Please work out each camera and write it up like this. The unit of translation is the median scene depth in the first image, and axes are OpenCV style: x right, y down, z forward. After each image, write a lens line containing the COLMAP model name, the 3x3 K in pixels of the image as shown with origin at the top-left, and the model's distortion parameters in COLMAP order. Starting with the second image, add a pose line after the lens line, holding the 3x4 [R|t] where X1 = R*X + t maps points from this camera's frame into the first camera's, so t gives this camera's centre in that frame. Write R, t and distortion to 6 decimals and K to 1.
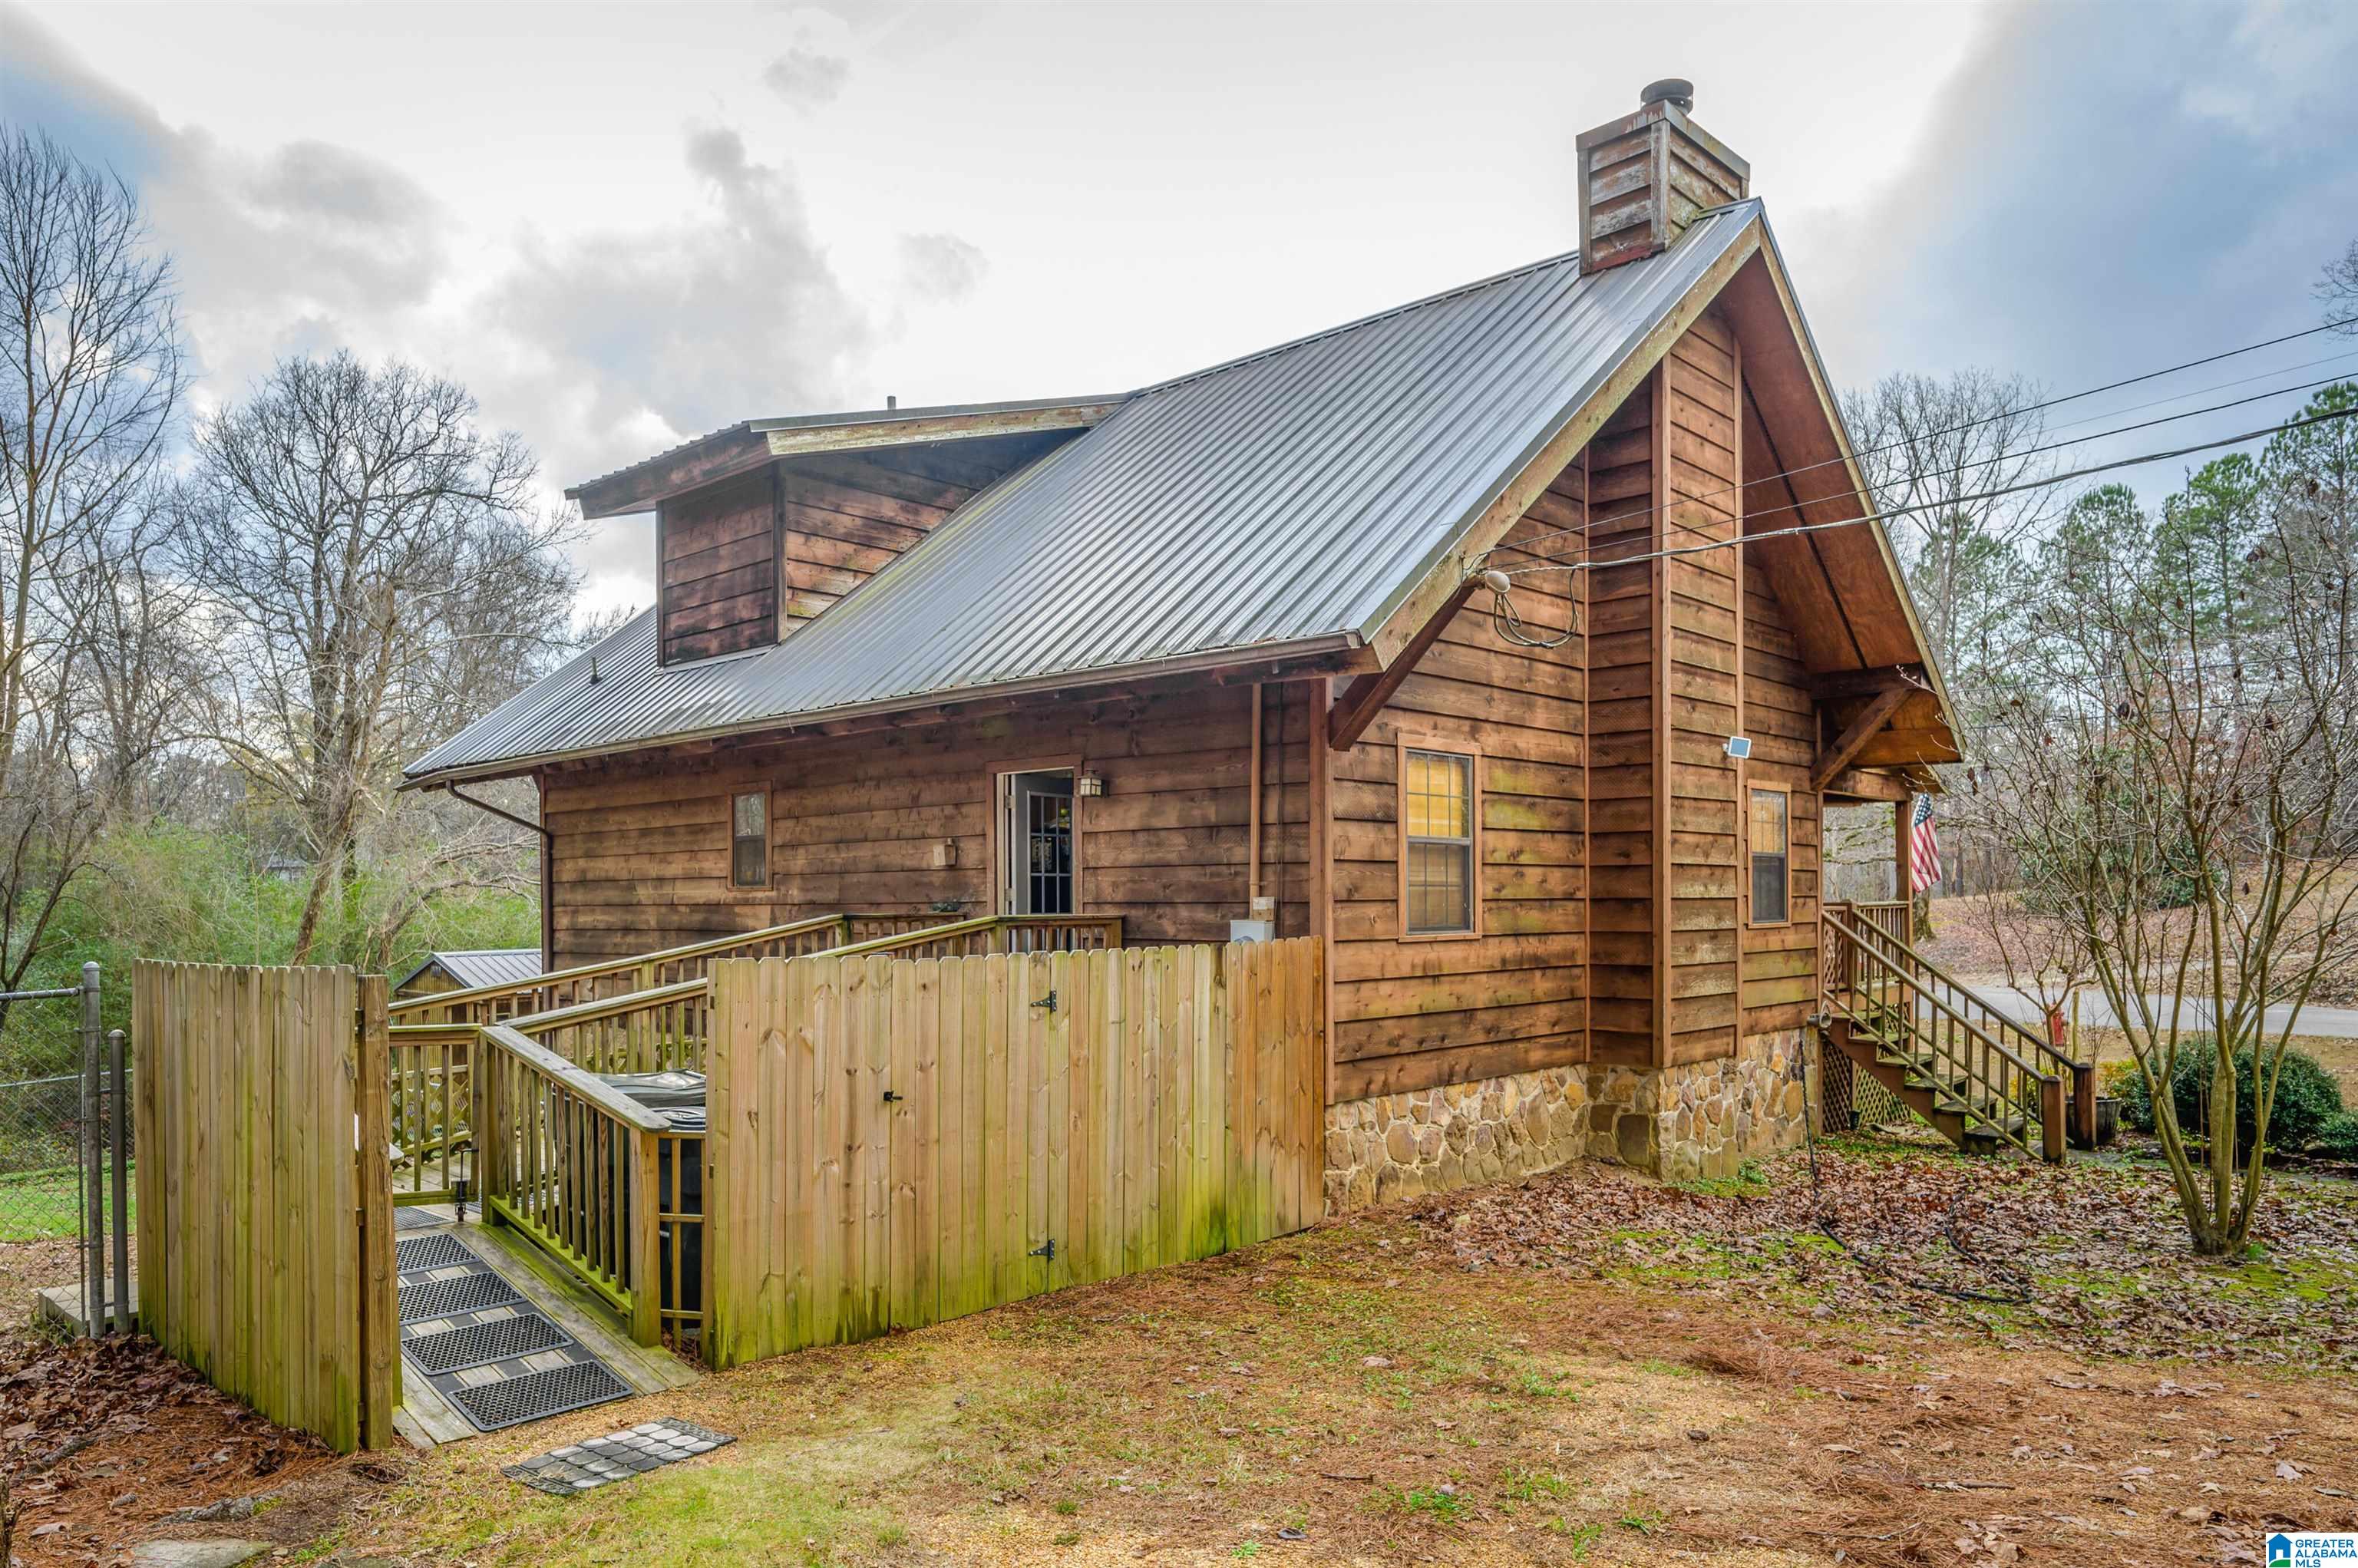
lens RADIAL K [[1553.7, 0, 1110.1], [0, 1553.7, 921.5], [0, 0, 1]] dist [0.001911, -0.001860]
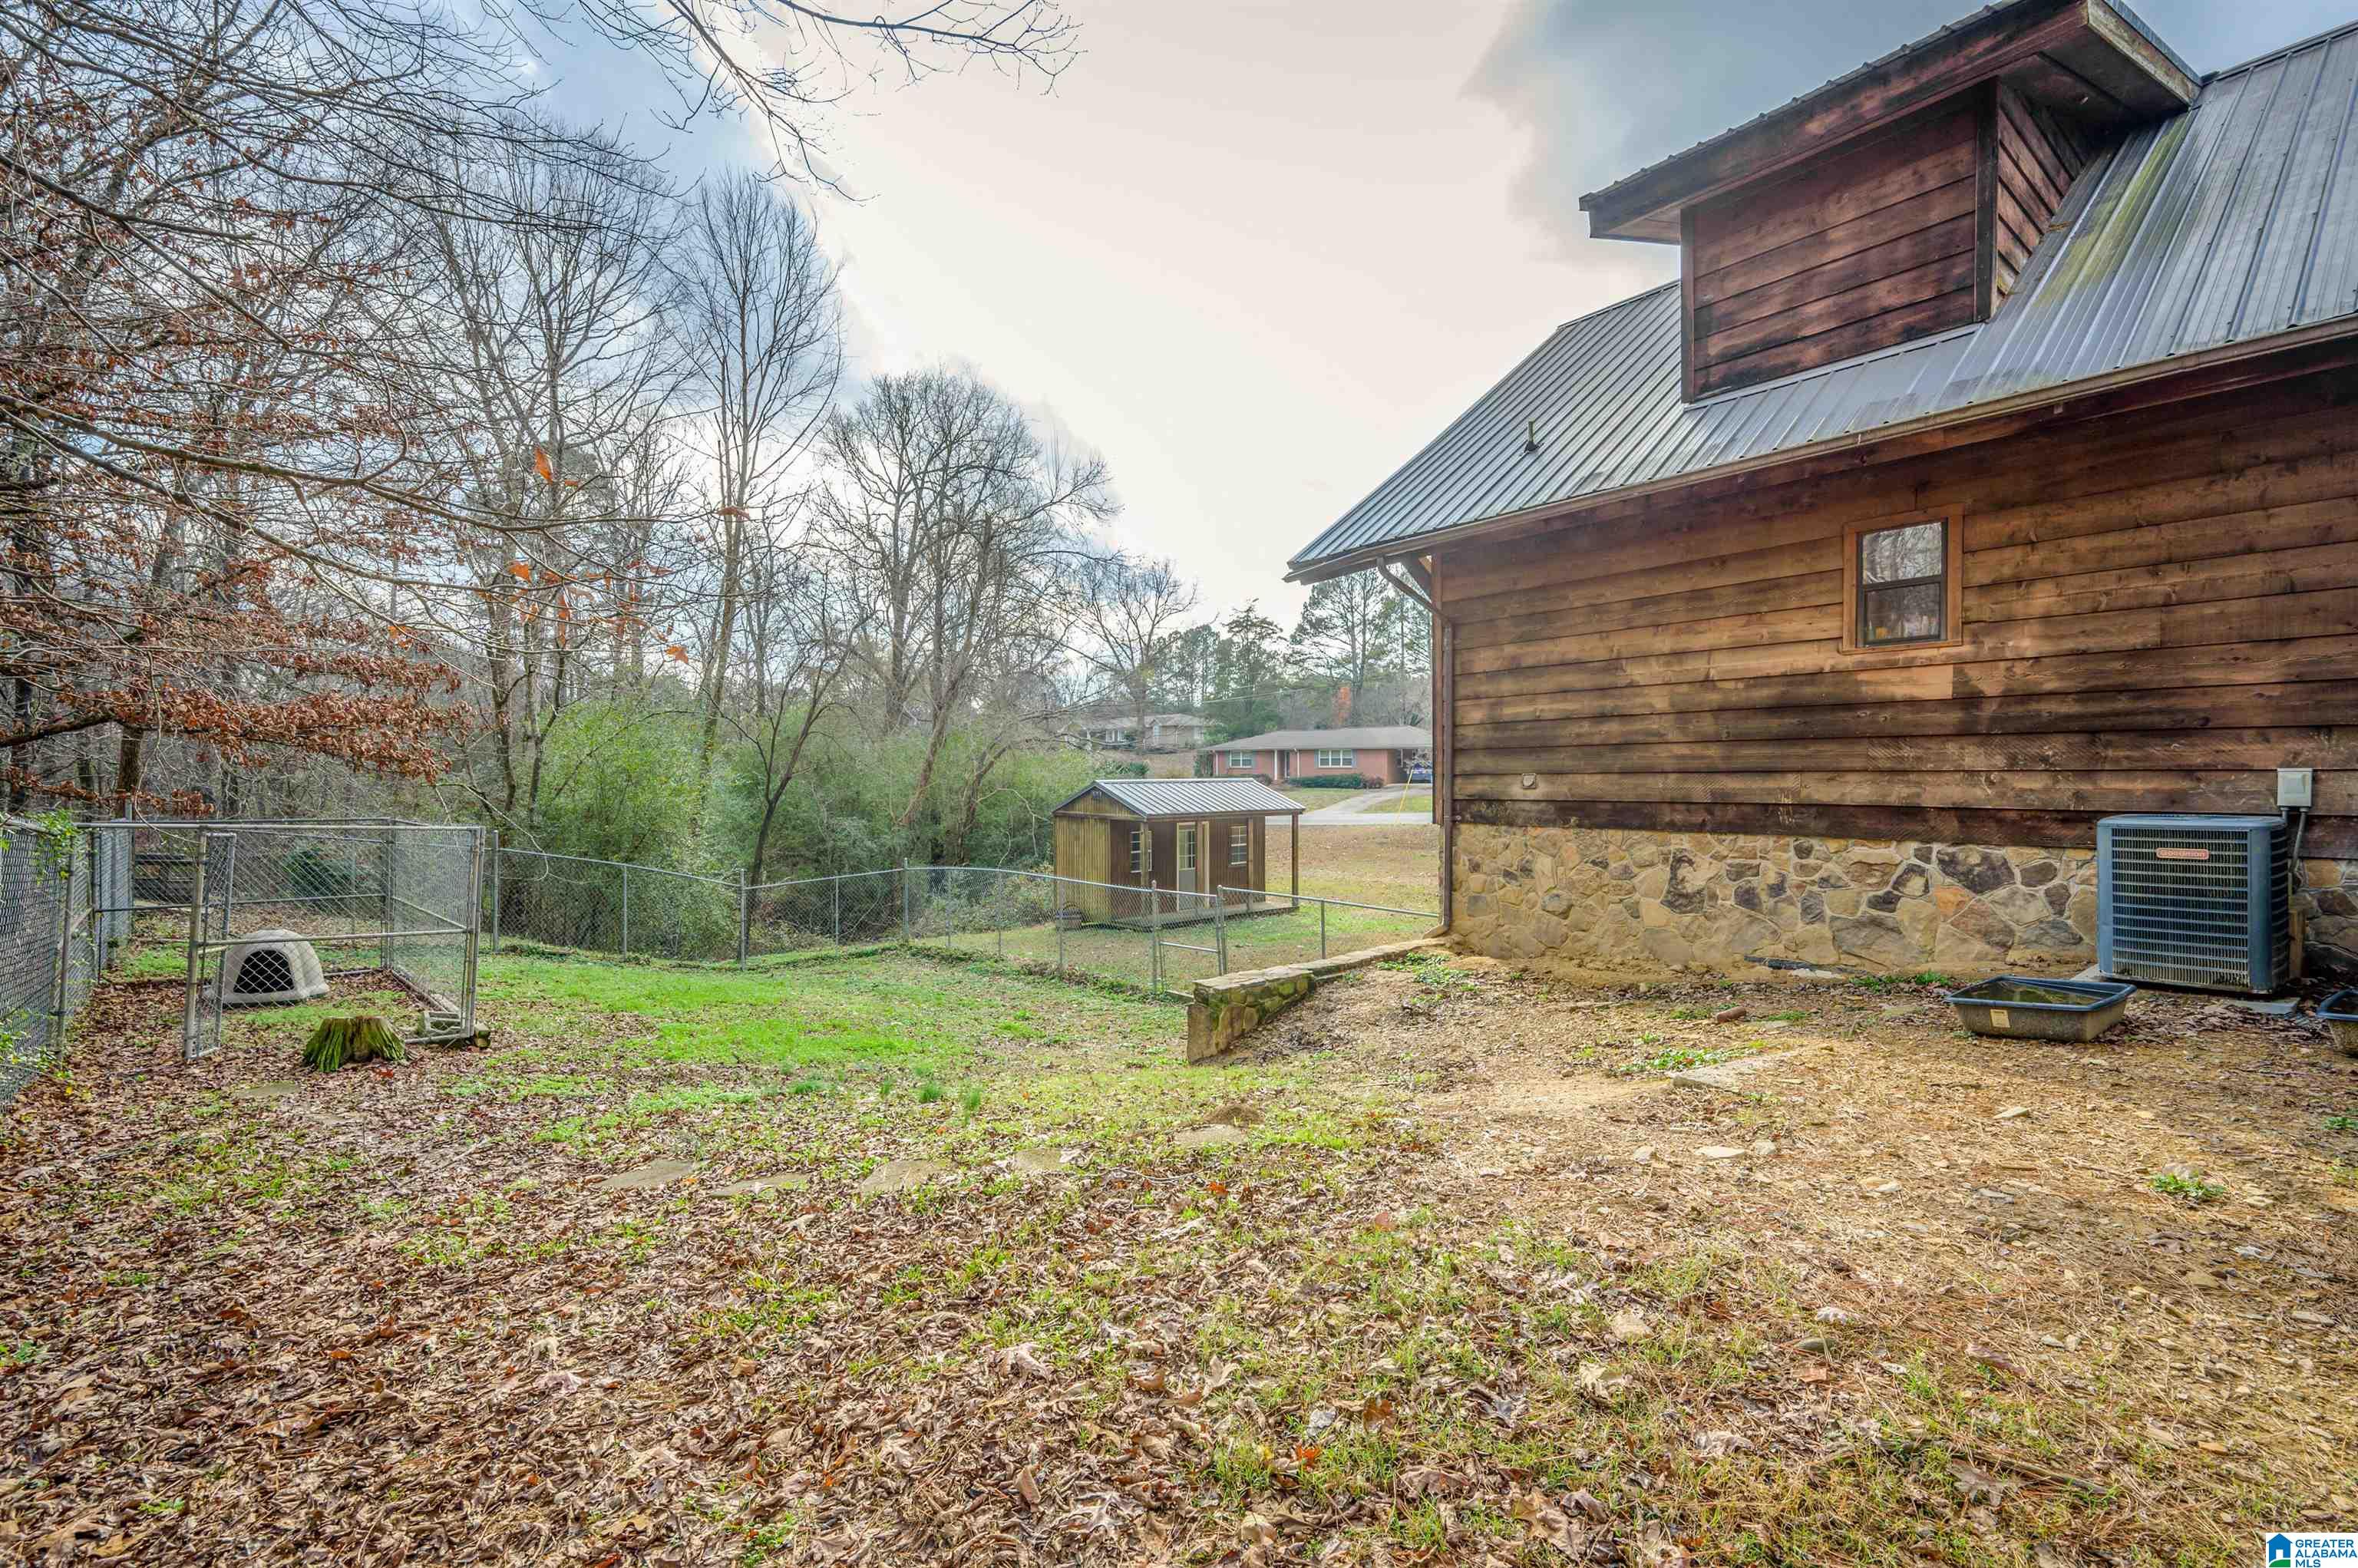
lens RADIAL K [[1015.8, 0, 1185.8], [0, 1015.8, 791.7], [0, 0, 1]] dist [-0.001654, -0.000229]
pose [[0.992656, 0.004222, -0.120896, -0.520297], [-0.003750, 0.999984, 0.004131, 0.050506], [0.120912, -0.003647, 0.992657, 0.435975]]
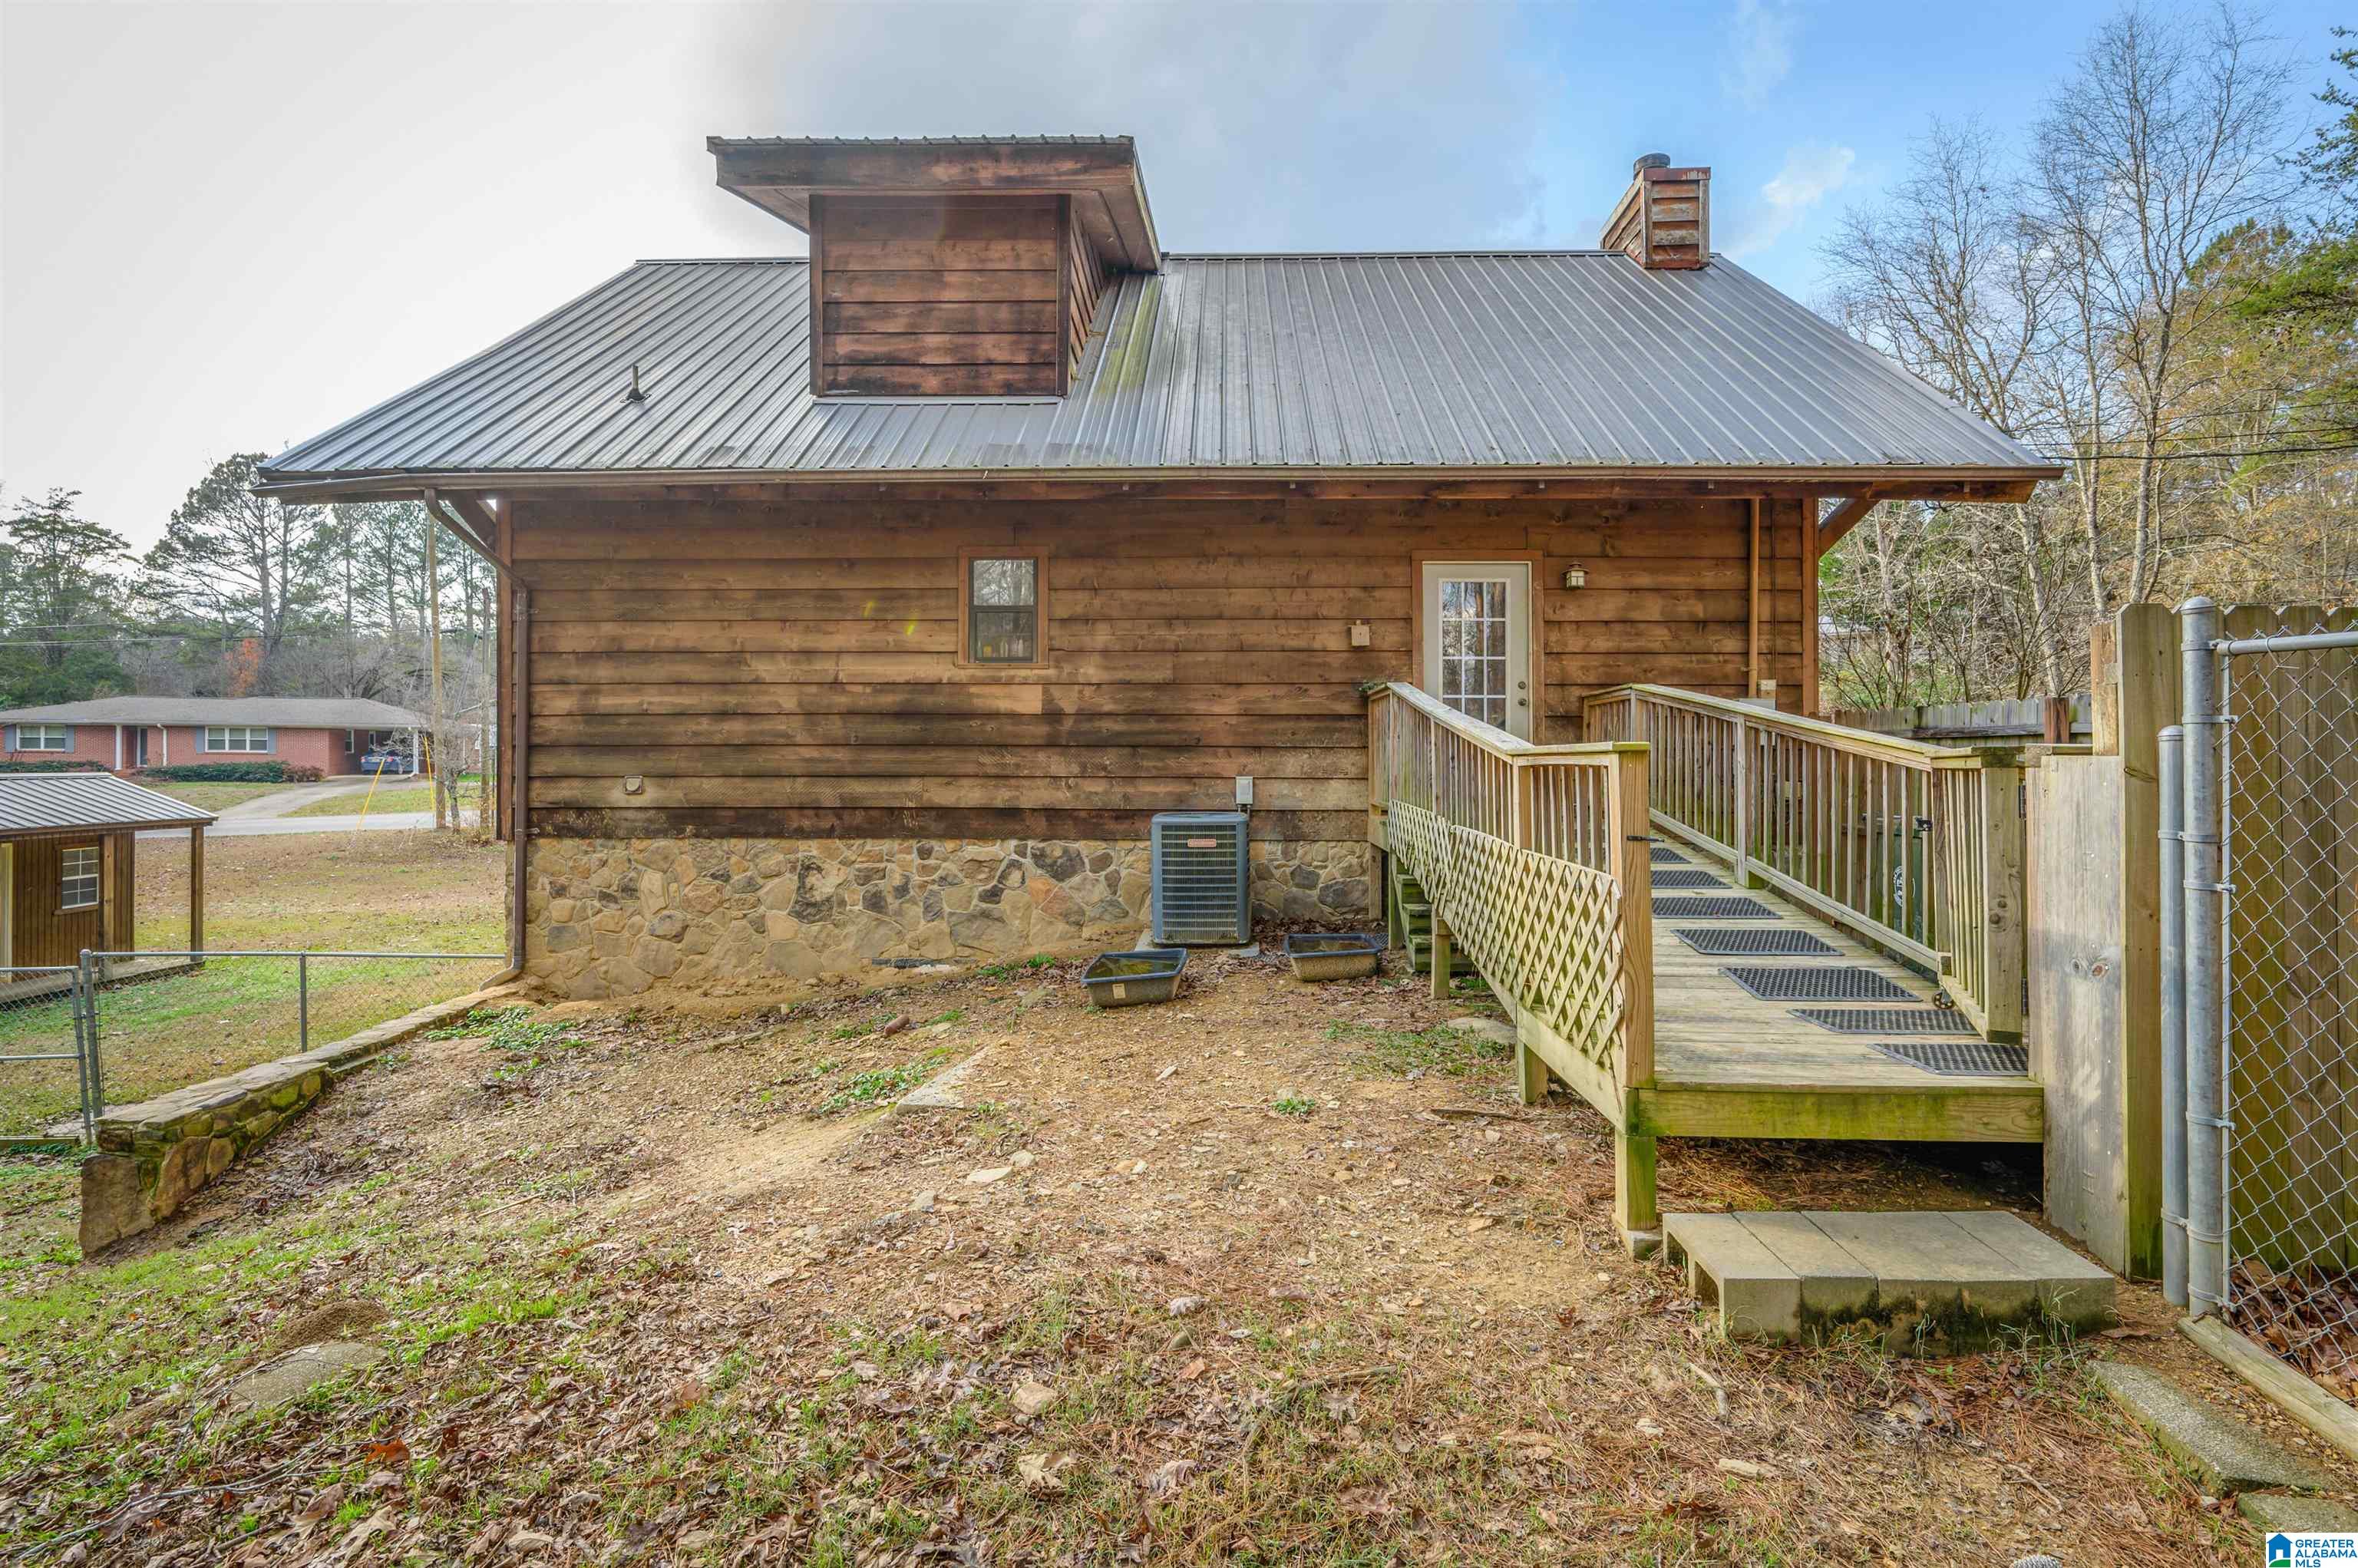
lens RADIAL K [[1093.7, 0, 1183.8], [0, 1093.7, 759.4], [0, 0, 1]] dist [0.000082, -0.000275]
pose [[0.730767, 0.009492, 0.682561, -0.570323], [0.001765, 0.999874, -0.015794, 0.041261], [-0.682625, 0.012747, 0.730658, 0.468217]]
